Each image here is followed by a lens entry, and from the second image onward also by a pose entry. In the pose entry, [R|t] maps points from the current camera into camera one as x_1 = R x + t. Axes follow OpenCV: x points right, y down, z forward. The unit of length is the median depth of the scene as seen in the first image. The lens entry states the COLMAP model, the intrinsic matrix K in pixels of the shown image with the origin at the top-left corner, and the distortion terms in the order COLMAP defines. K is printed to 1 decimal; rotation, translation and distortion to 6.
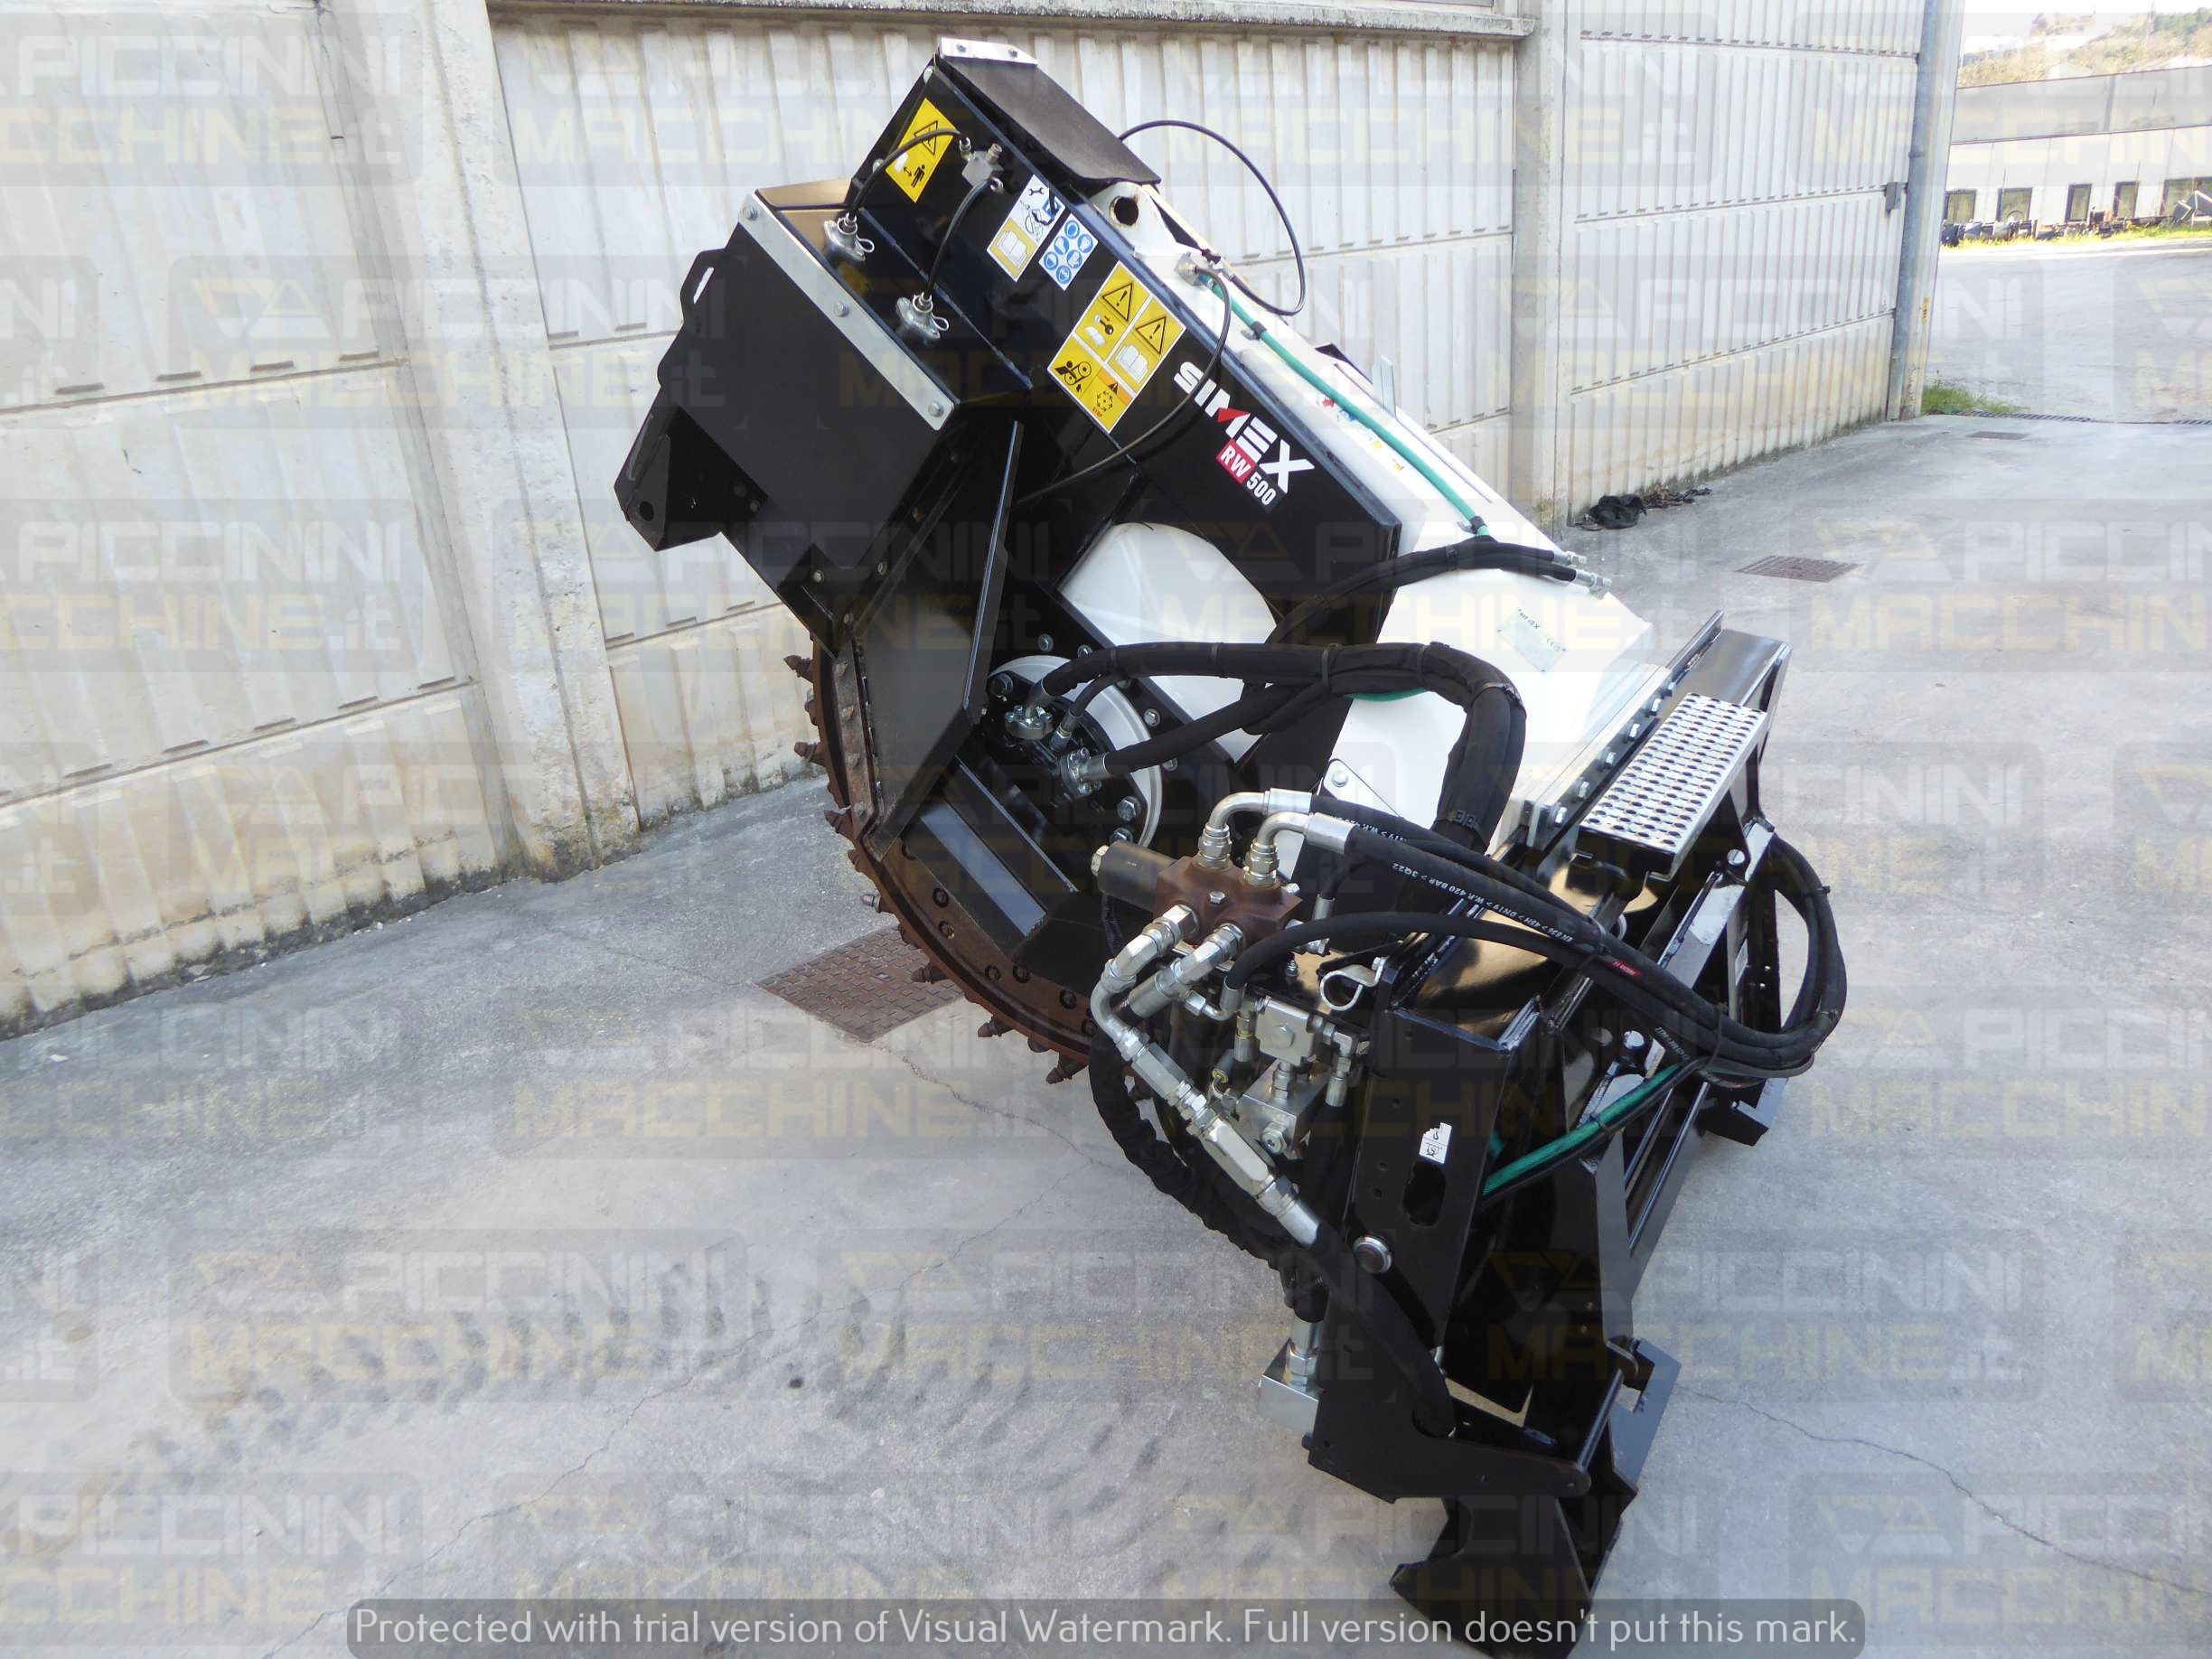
lens RADIAL K [[1588.5, 0, 1076.5], [0, 1588.5, 823.1], [0, 0, 1]] dist [0.002704, -0.031464]
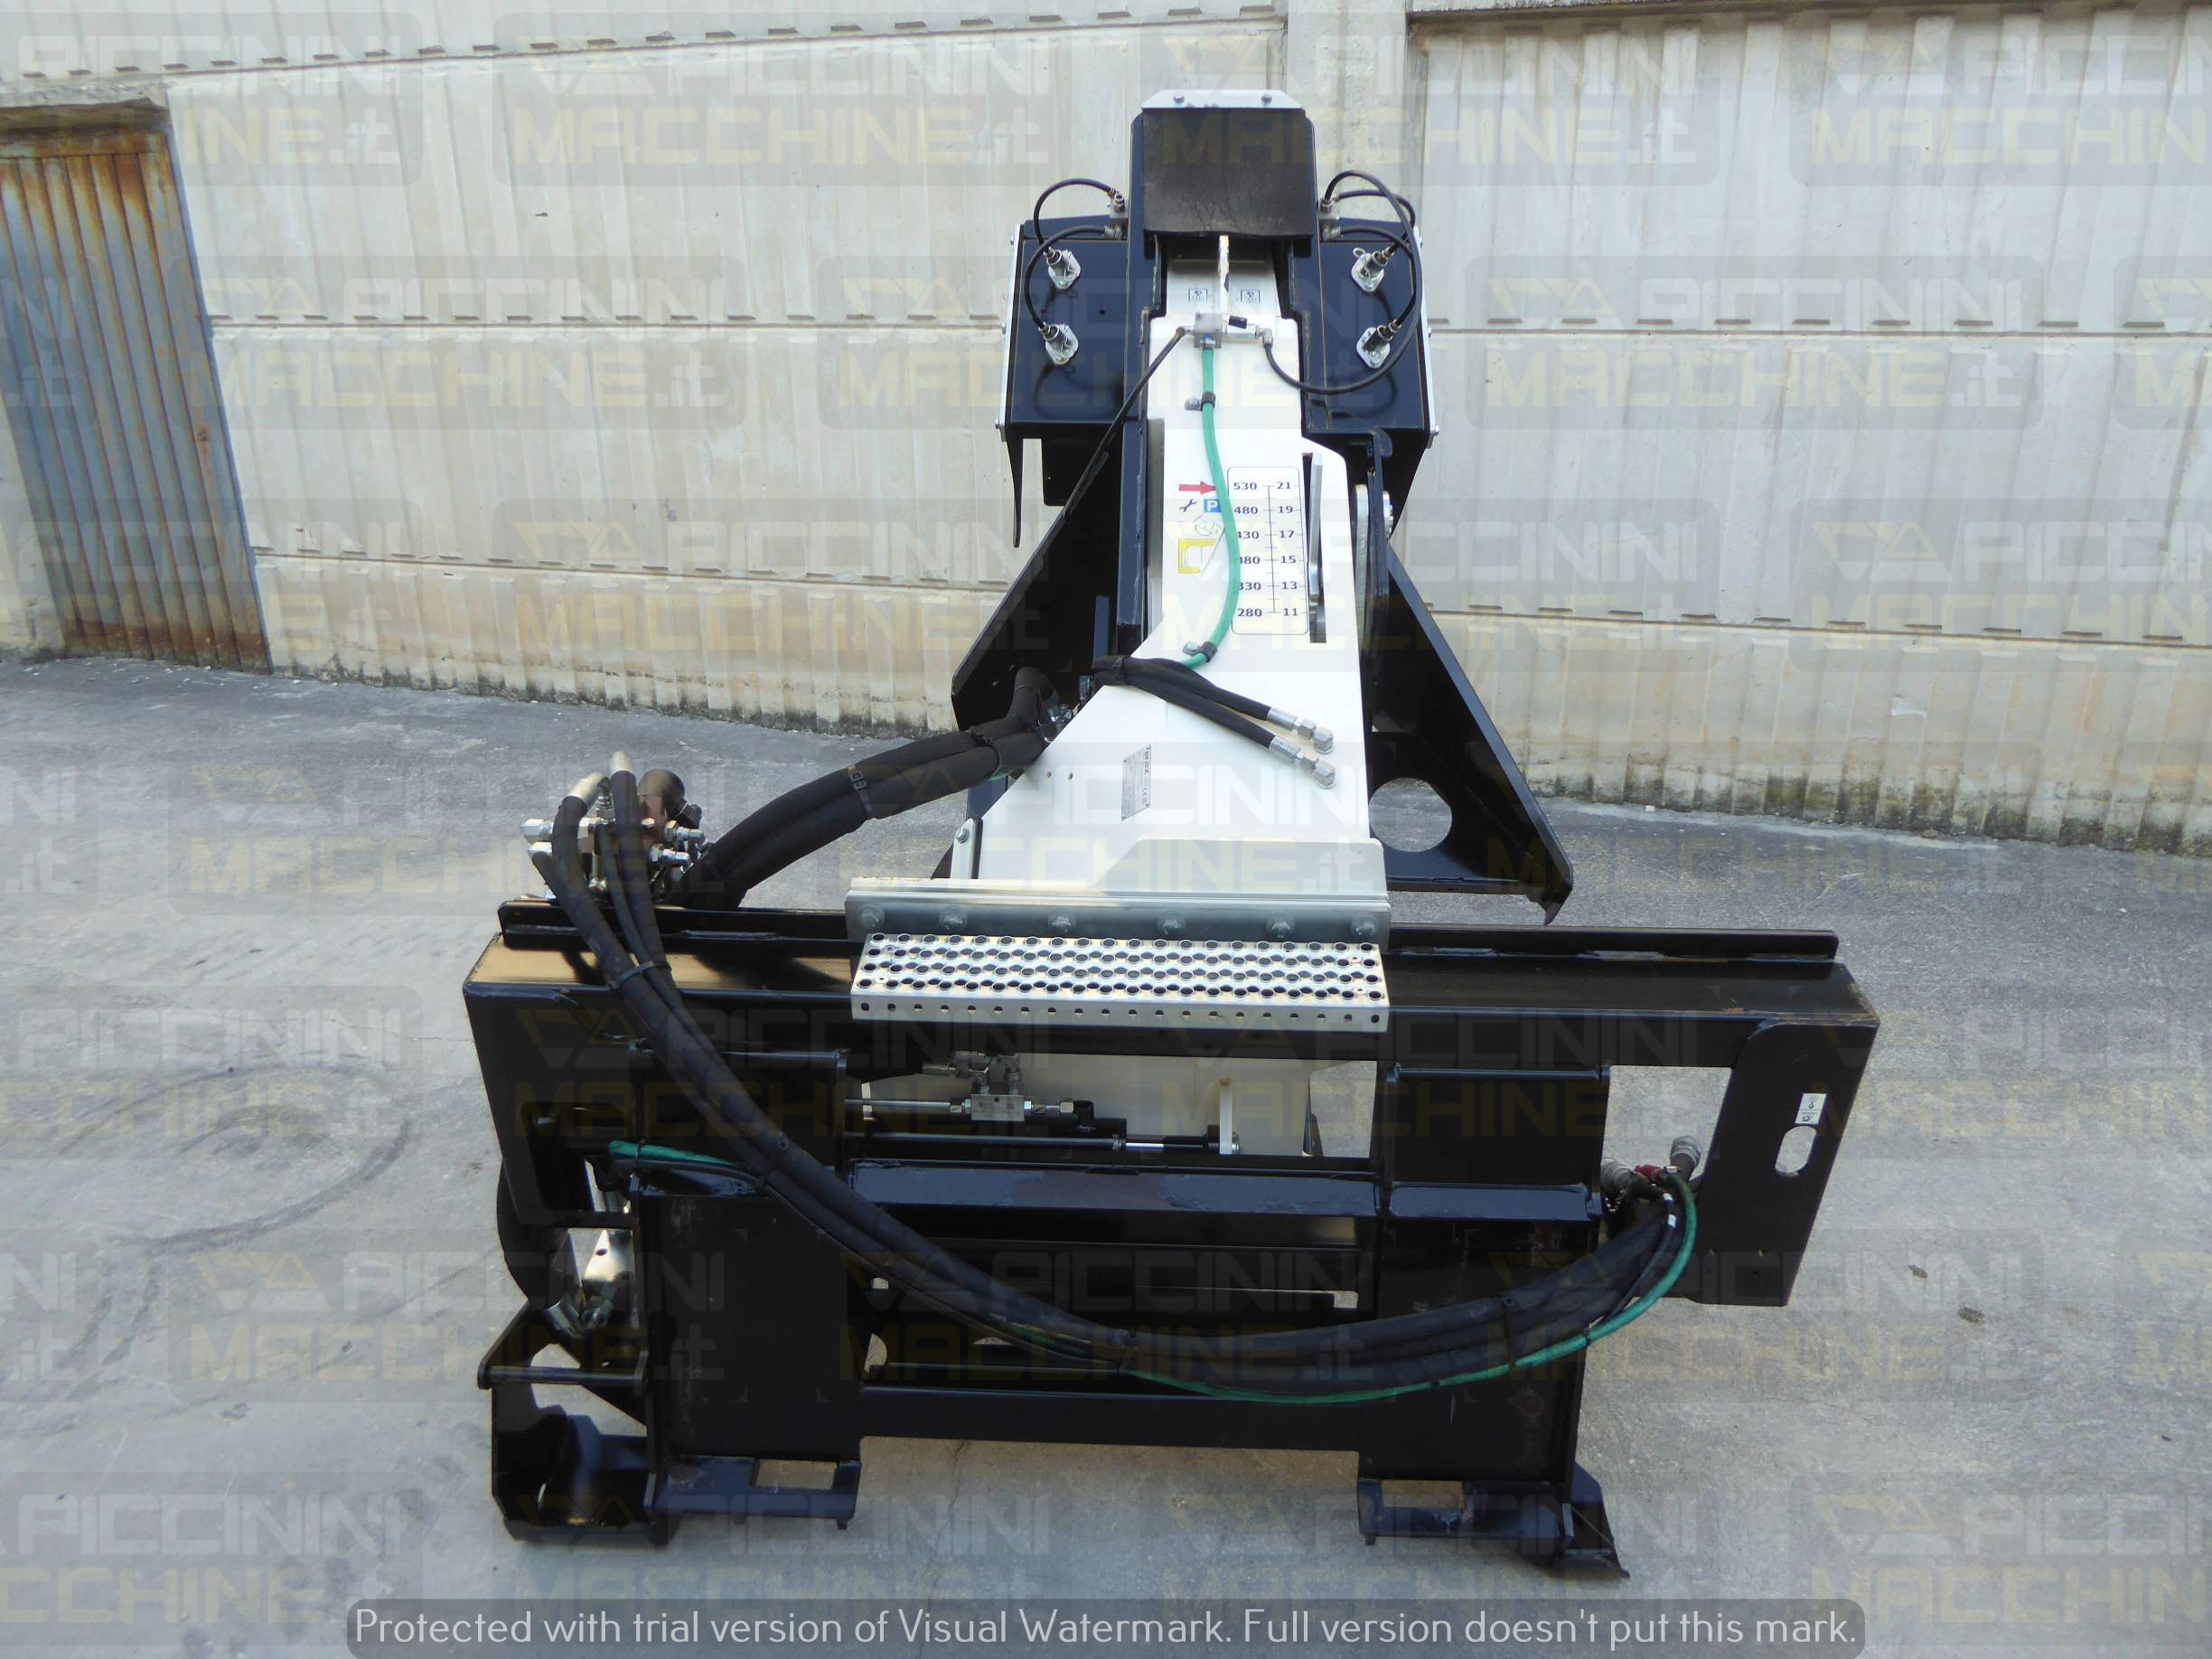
lens RADIAL K [[1580.2, 0, 1090.1], [0, 1580.2, 818.5], [0, 0, 1]] dist [-0.011985, -0.006623]
pose [[0.489340, 0.364638, -0.792203, 0.623415], [-0.334009, 0.917489, 0.215989, -0.176374], [0.805596, 0.158911, 0.570756, 0.296450]]
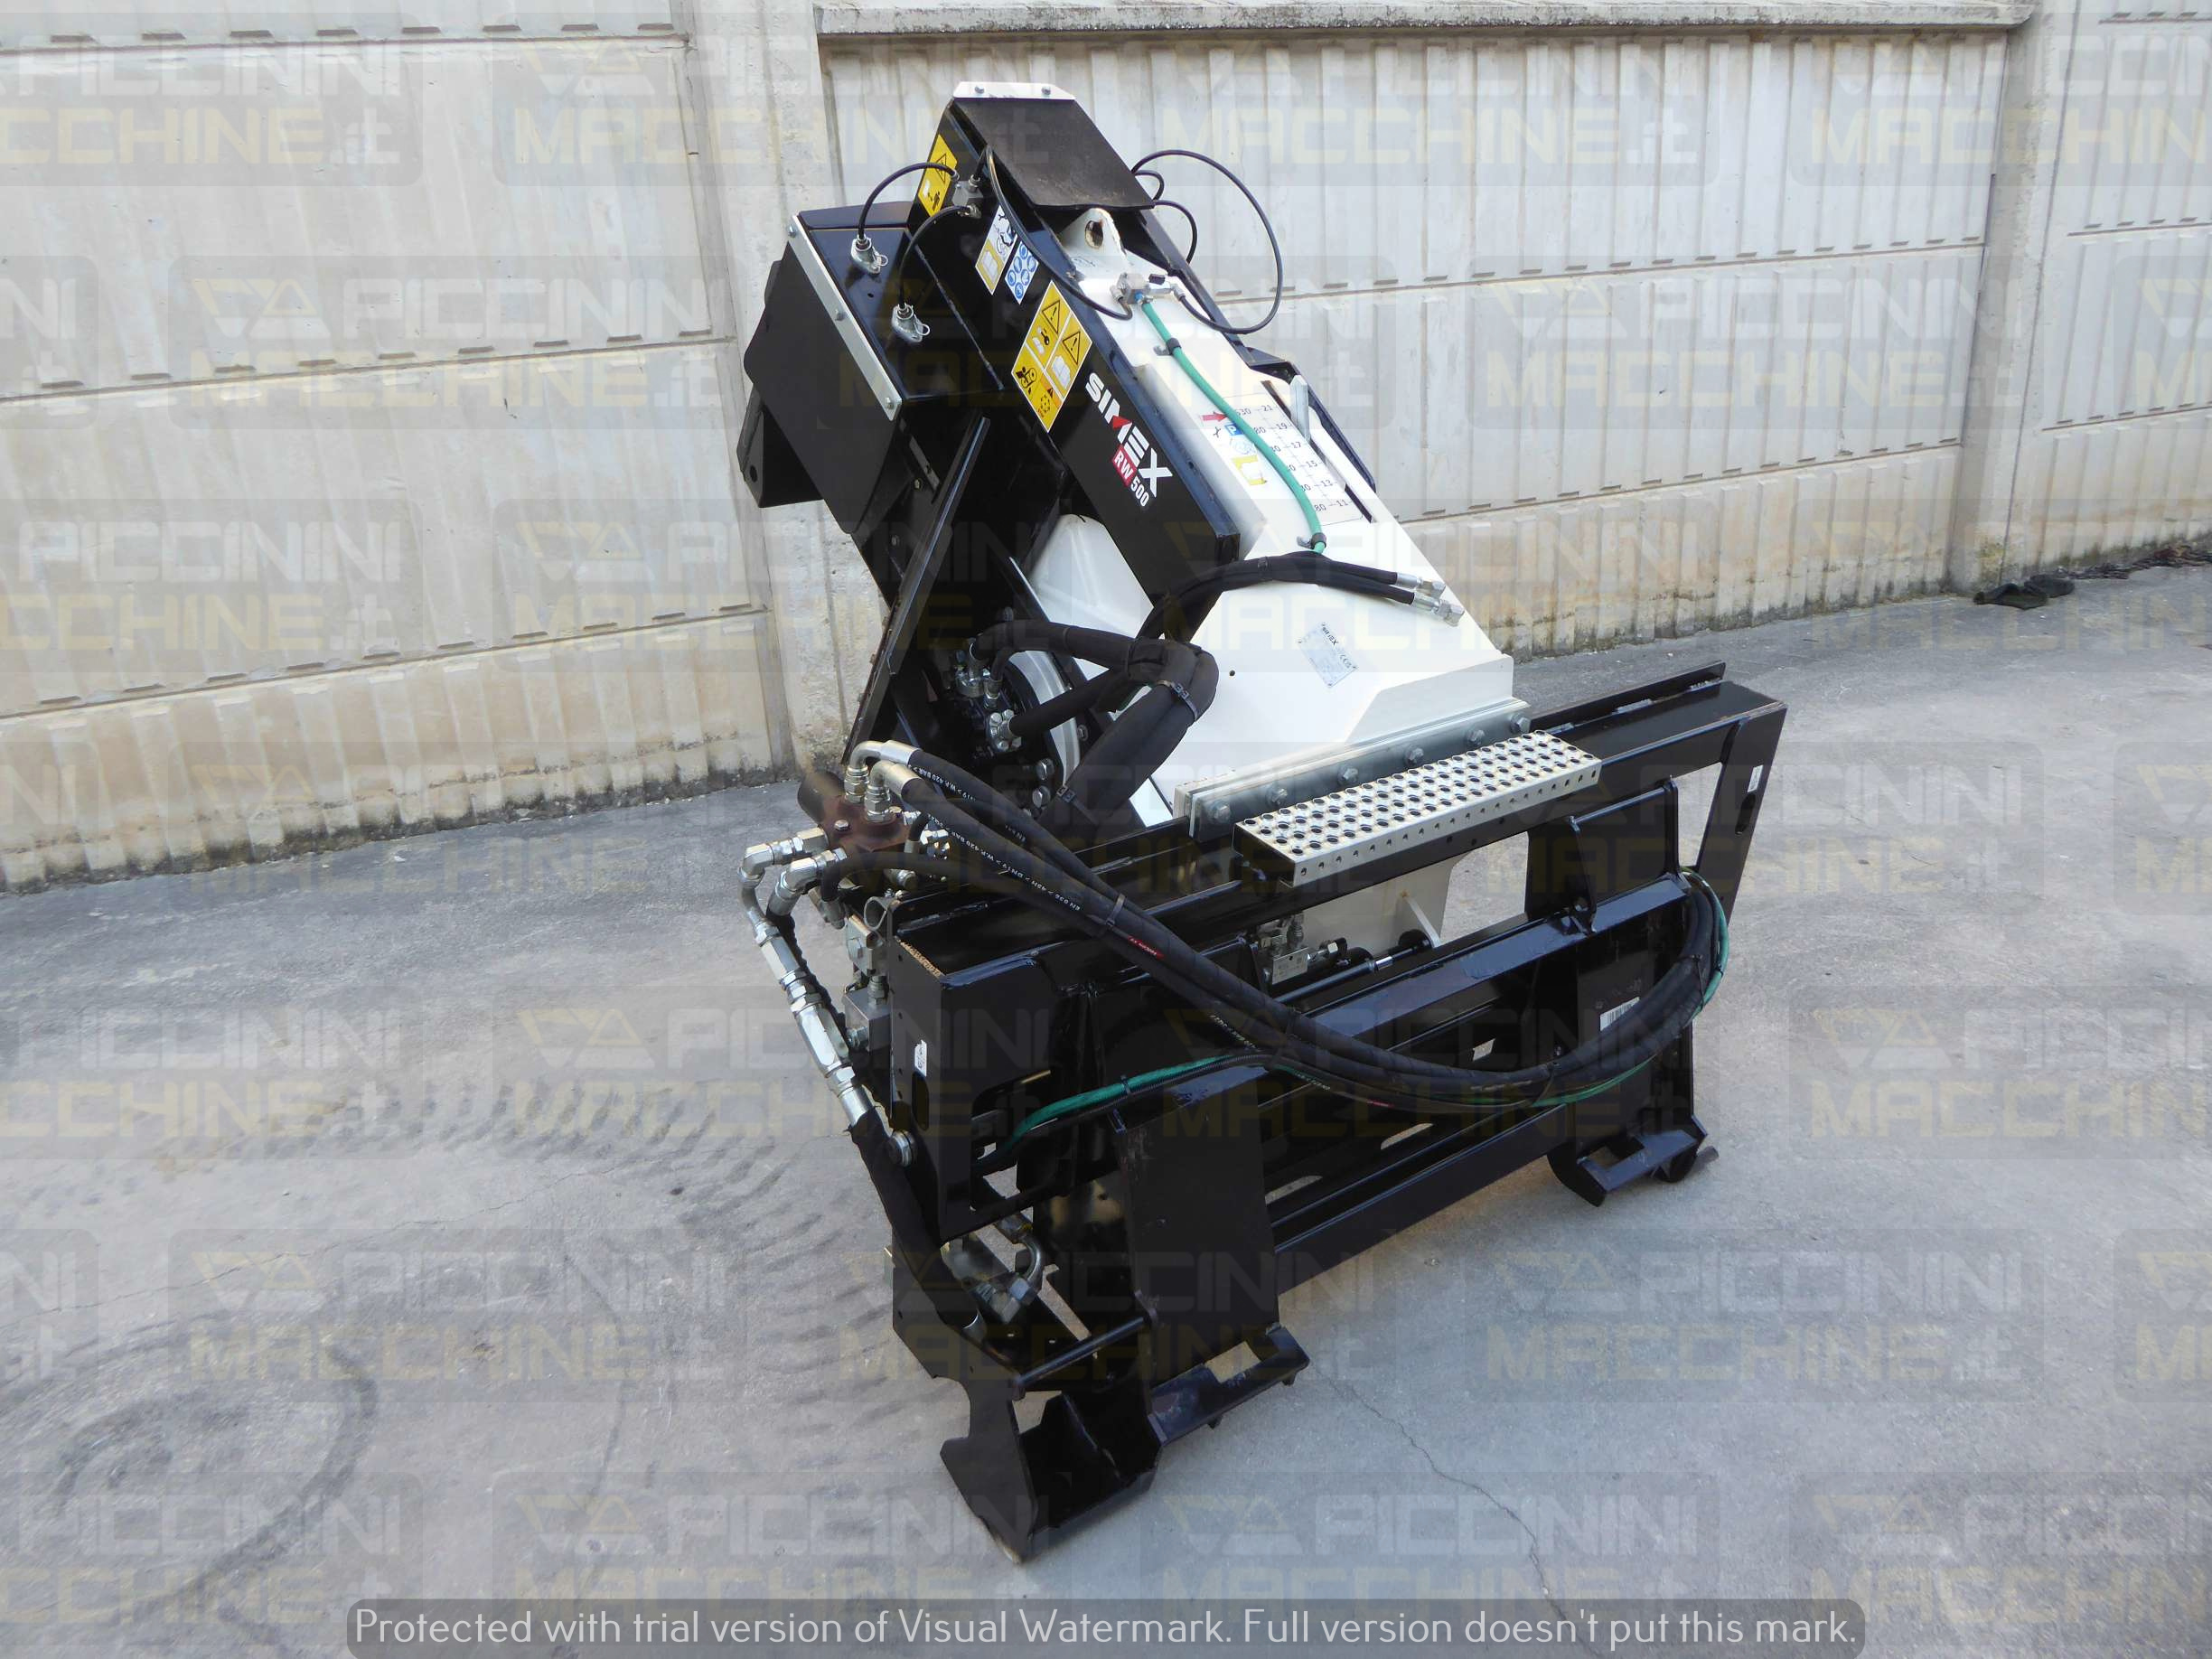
lens RADIAL K [[1580.2, 0, 1090.1], [0, 1580.2, 818.5], [0, 0, 1]] dist [-0.011985, -0.006623]
pose [[0.923160, 0.147942, -0.354807, 0.332766], [-0.144642, 0.988830, 0.035967, -0.014267], [0.356165, 0.018117, 0.934247, -0.017015]]
